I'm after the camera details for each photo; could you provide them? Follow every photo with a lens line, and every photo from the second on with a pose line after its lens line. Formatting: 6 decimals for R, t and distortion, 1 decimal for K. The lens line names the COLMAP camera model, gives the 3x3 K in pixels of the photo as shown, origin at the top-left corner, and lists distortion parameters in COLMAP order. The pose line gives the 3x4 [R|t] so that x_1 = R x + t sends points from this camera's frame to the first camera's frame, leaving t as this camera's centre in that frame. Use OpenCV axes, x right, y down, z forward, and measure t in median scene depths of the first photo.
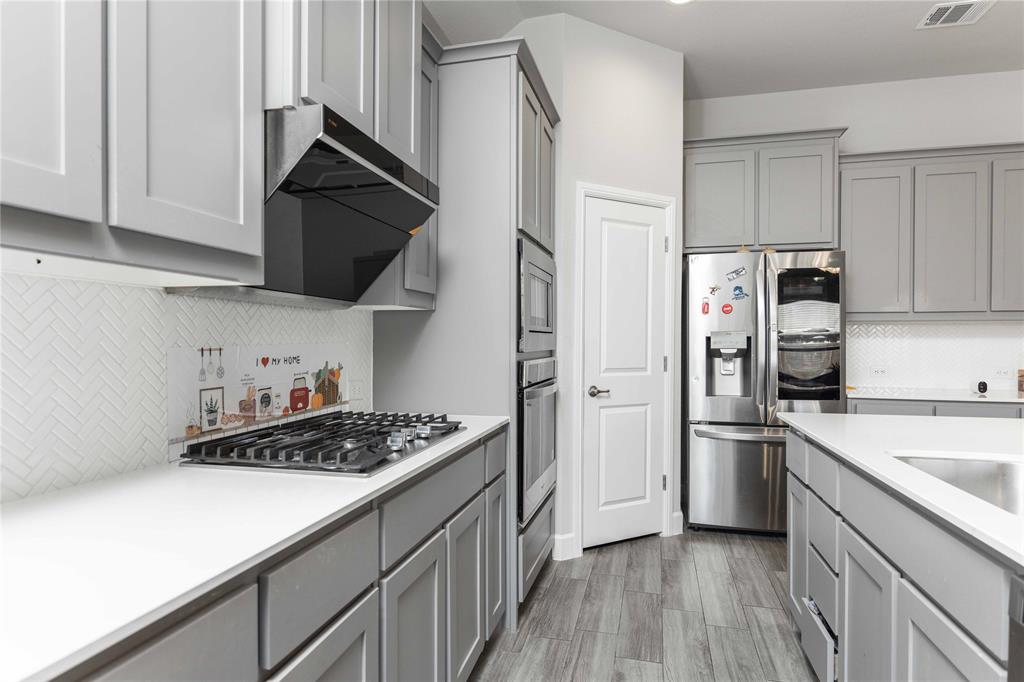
lens RADIAL K [[572.6, 0, 510.0], [0, 572.6, 344.6], [0, 0, 1]] dist [0.000909, 0.000991]
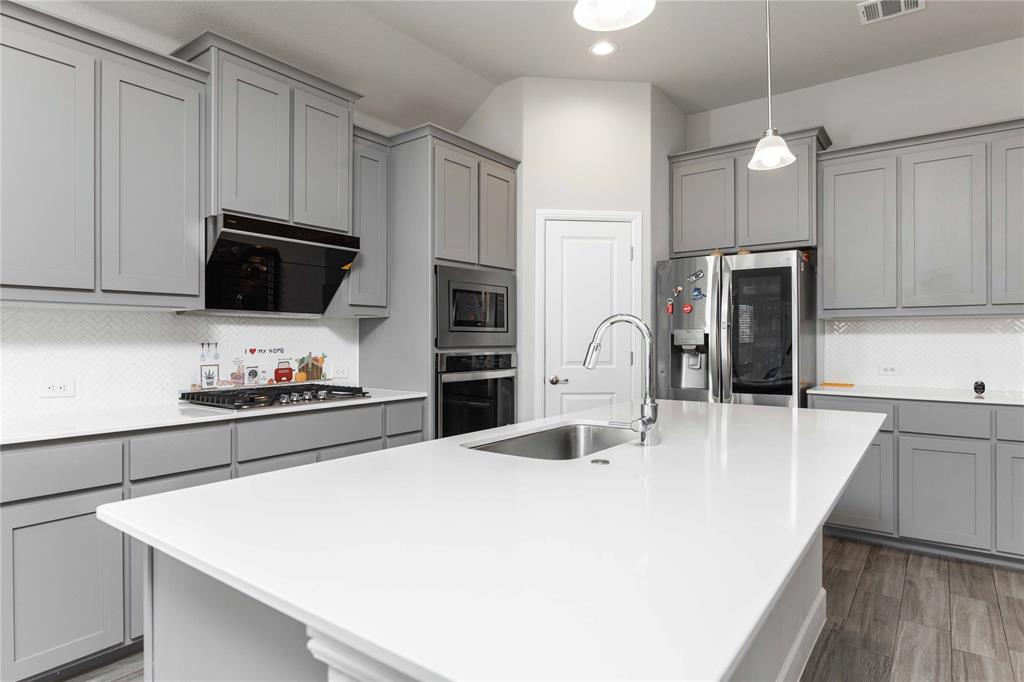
lens RADIAL K [[570.5, 0, 509.3], [0, 570.5, 336.4], [0, 0, 1]] dist [0.000637, 0.000083]
pose [[0.921120, -0.005038, -0.389247, 0.786230], [0.000396, 0.999928, -0.012004, 0.005462], [0.389280, 0.010903, 0.921055, -0.222702]]
